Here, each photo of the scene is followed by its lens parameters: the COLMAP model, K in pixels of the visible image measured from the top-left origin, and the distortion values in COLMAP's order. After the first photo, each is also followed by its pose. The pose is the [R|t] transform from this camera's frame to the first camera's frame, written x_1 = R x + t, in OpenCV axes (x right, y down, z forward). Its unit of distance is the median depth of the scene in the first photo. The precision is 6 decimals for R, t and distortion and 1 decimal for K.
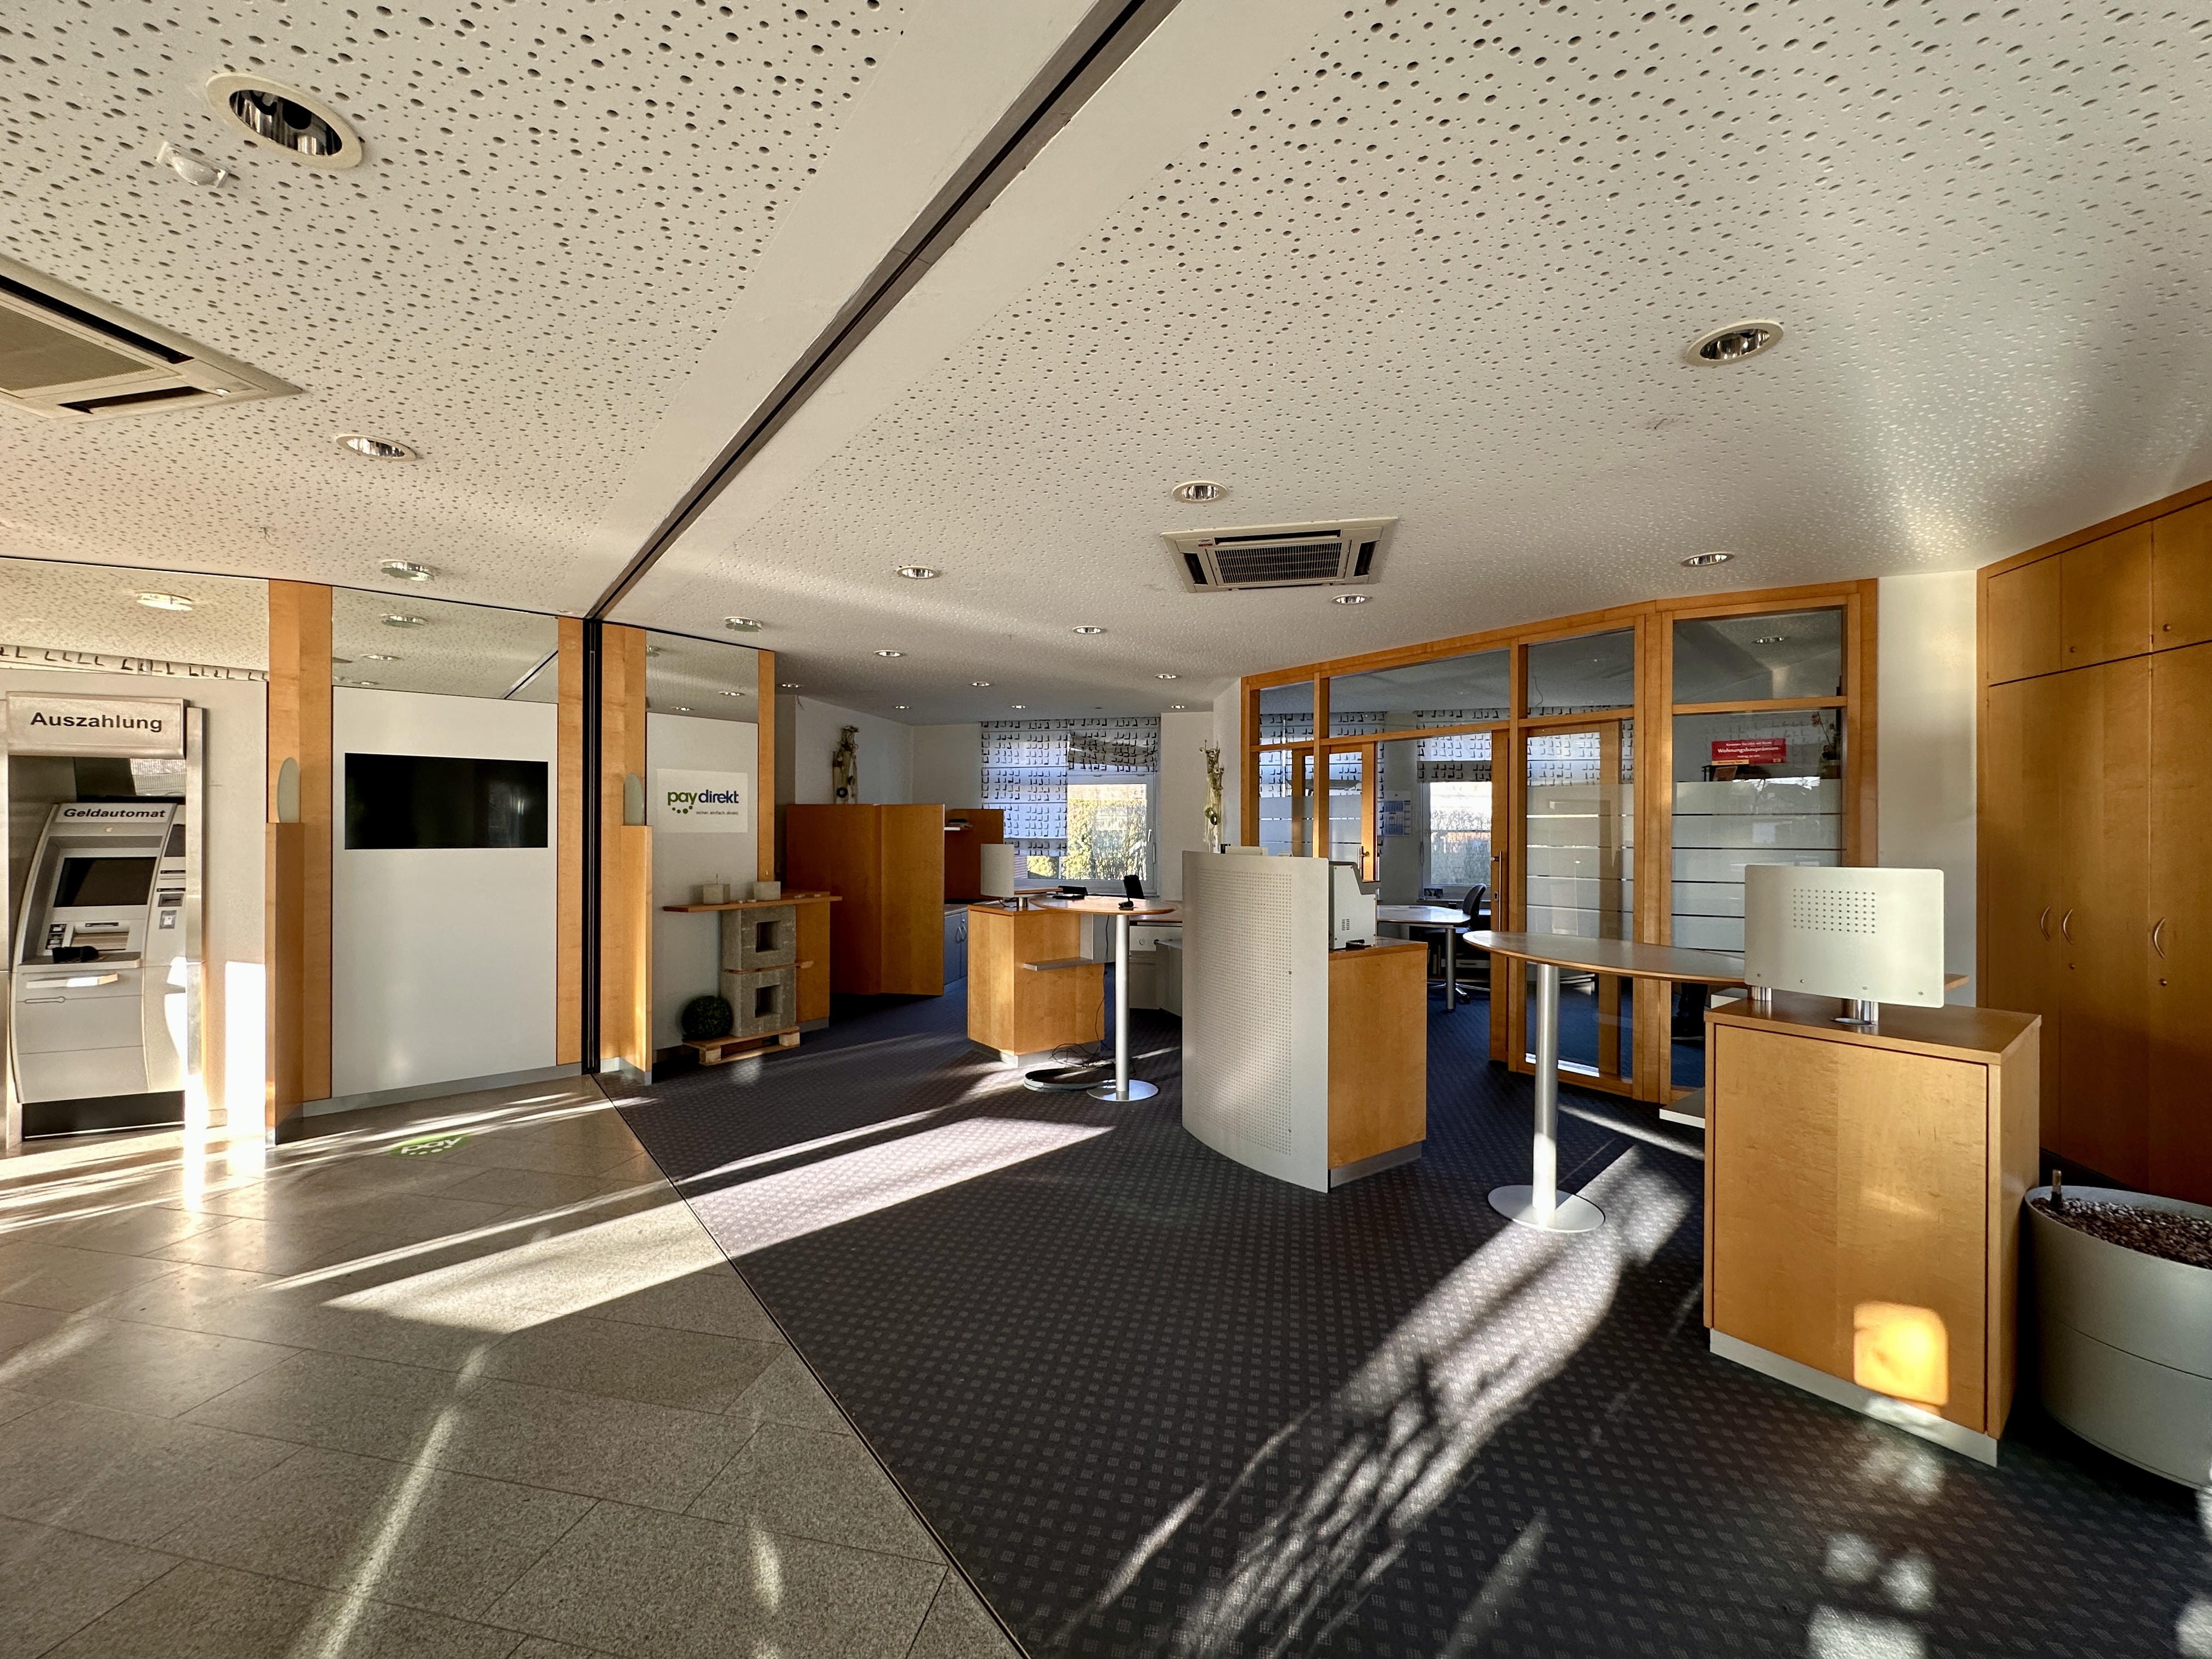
lens RADIAL K [[849.3, 0, 1106.5], [0, 849.3, 837.0], [0, 0, 1]] dist [0.000364, -0.000124]
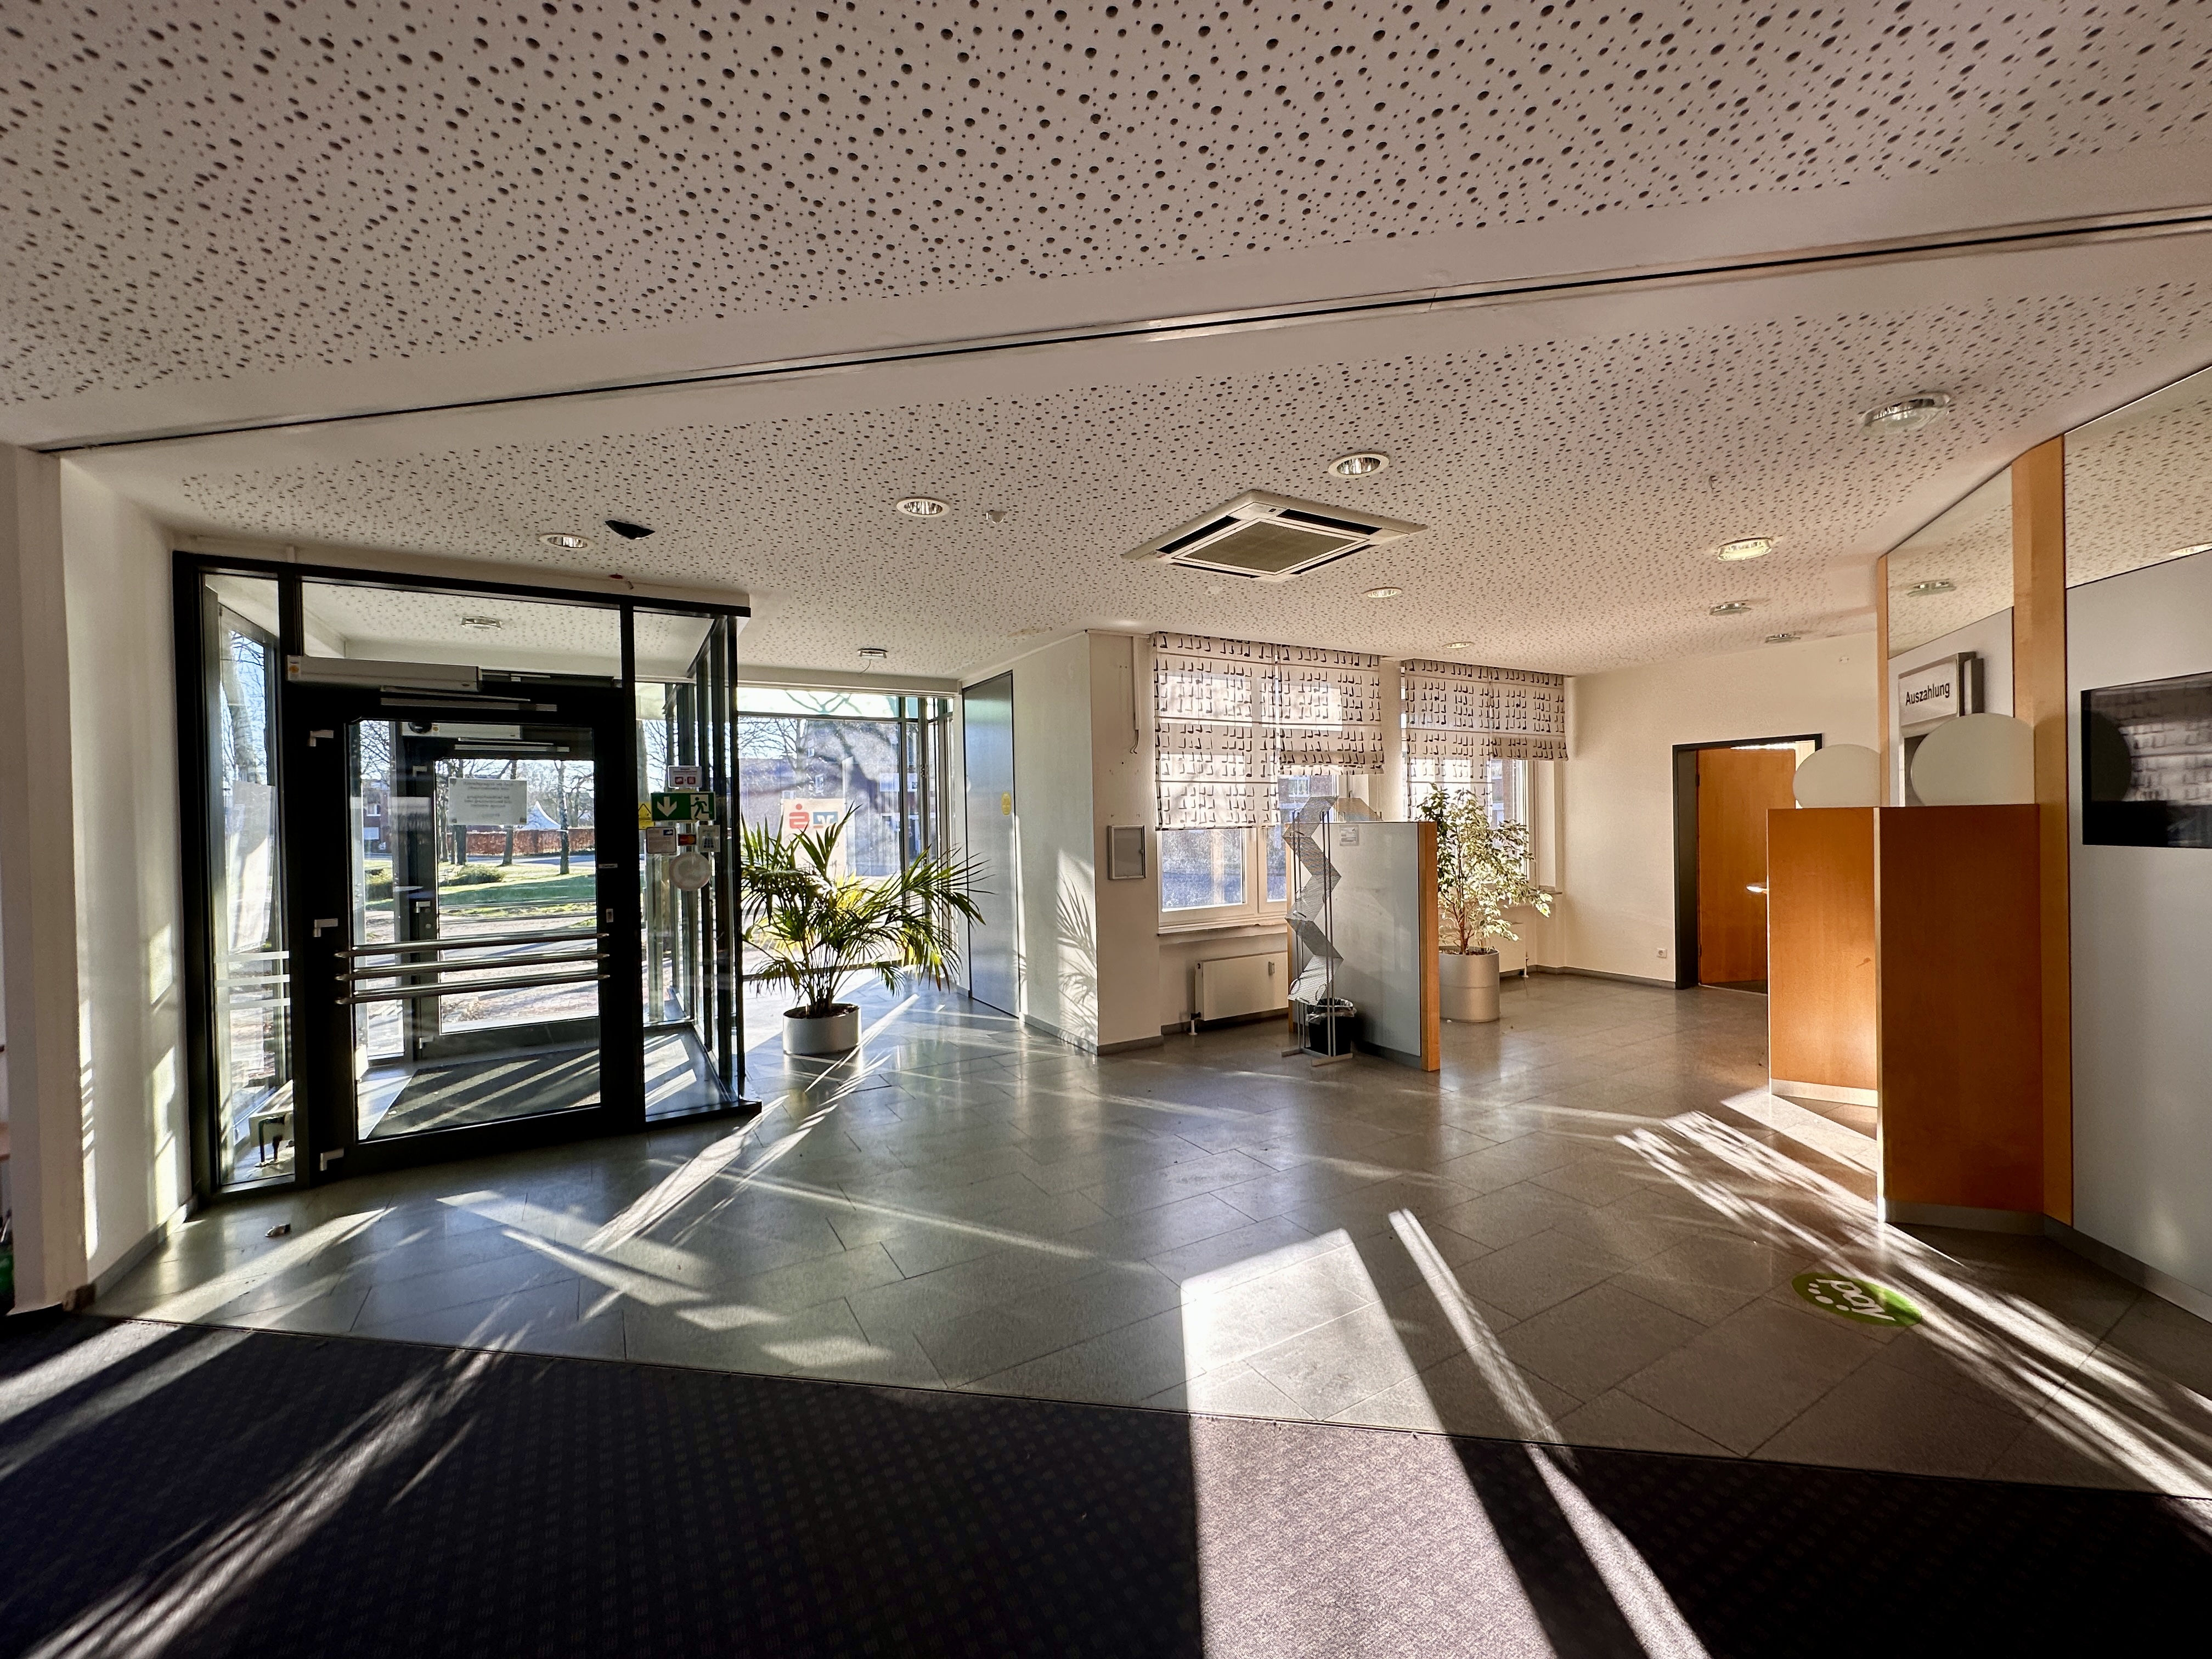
lens RADIAL K [[891.6, 0, 1106.0], [0, 891.6, 829.5], [0, 0, 1]] dist [0.001281, 0.000041]
pose [[-0.735561, 0.019982, -0.677163, 0.051053], [0.015069, 0.999800, 0.013133, -0.009426], [0.677291, -0.000544, -0.735715, 0.622856]]
